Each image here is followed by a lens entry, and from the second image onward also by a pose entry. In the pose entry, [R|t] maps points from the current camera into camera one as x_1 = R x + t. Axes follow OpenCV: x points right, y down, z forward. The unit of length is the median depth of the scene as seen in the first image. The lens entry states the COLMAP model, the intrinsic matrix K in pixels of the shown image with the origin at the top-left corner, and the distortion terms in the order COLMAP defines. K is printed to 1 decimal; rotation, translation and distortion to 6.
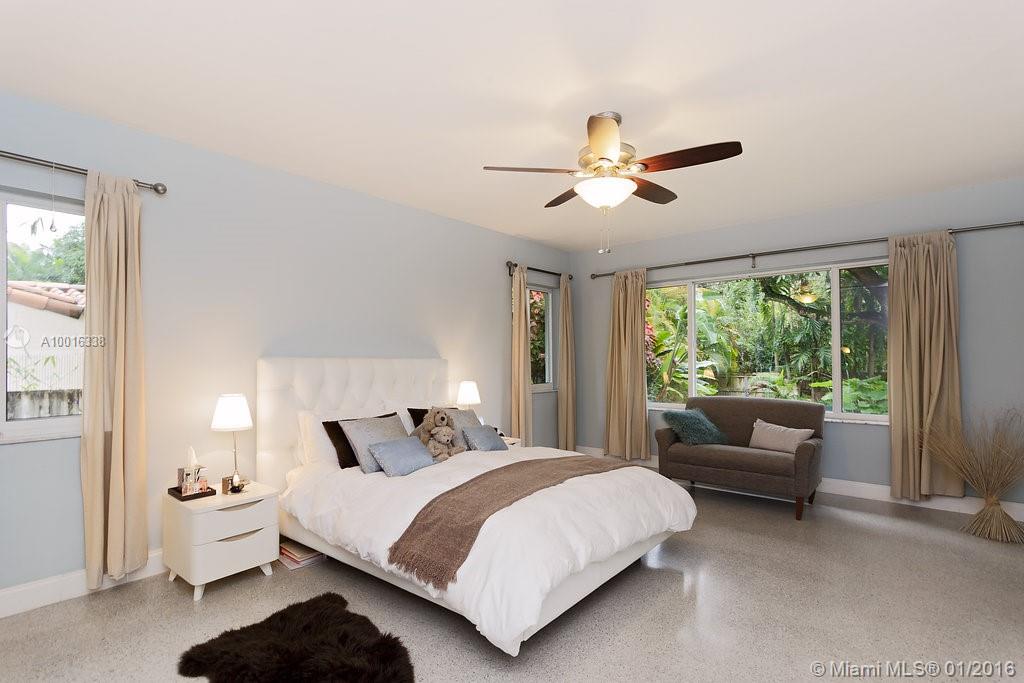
lens RADIAL K [[502.8, 0, 514.7], [0, 502.8, 348.7], [0, 0, 1]] dist [0.008415, 0.003051]
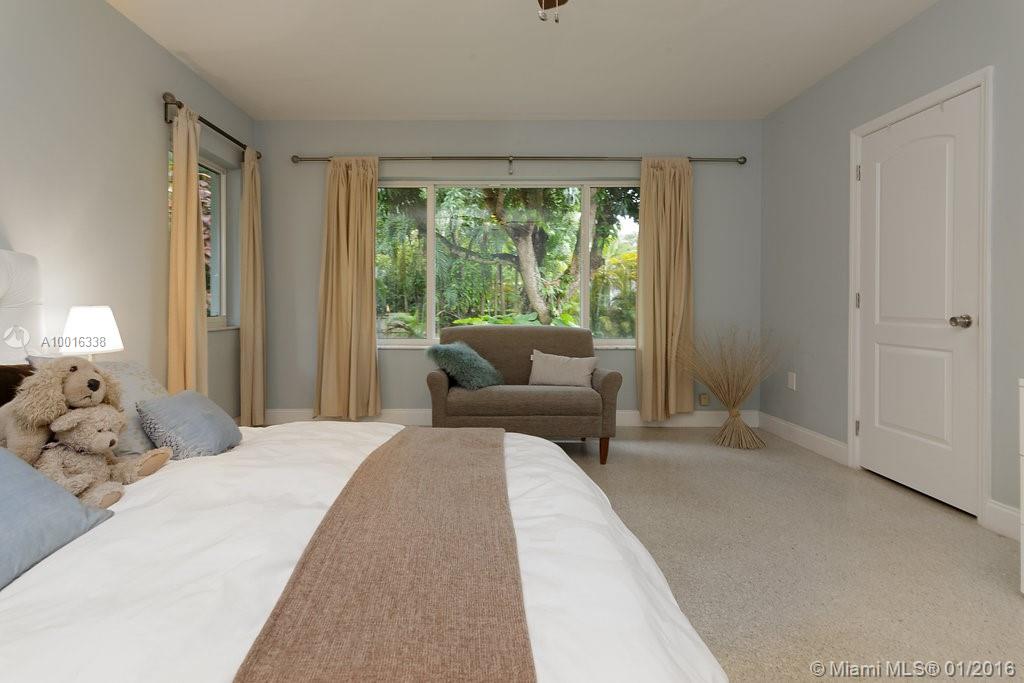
lens RADIAL K [[502.8, 0, 468.7], [0, 502.8, 303.2], [0, 0, 1]] dist [0.008415, 0.003051]
pose [[0.769026, 0.007316, 0.639175, -0.135116], [-0.016526, 0.999828, 0.008440, 0.057561], [-0.639003, -0.017054, 0.769015, 0.436286]]
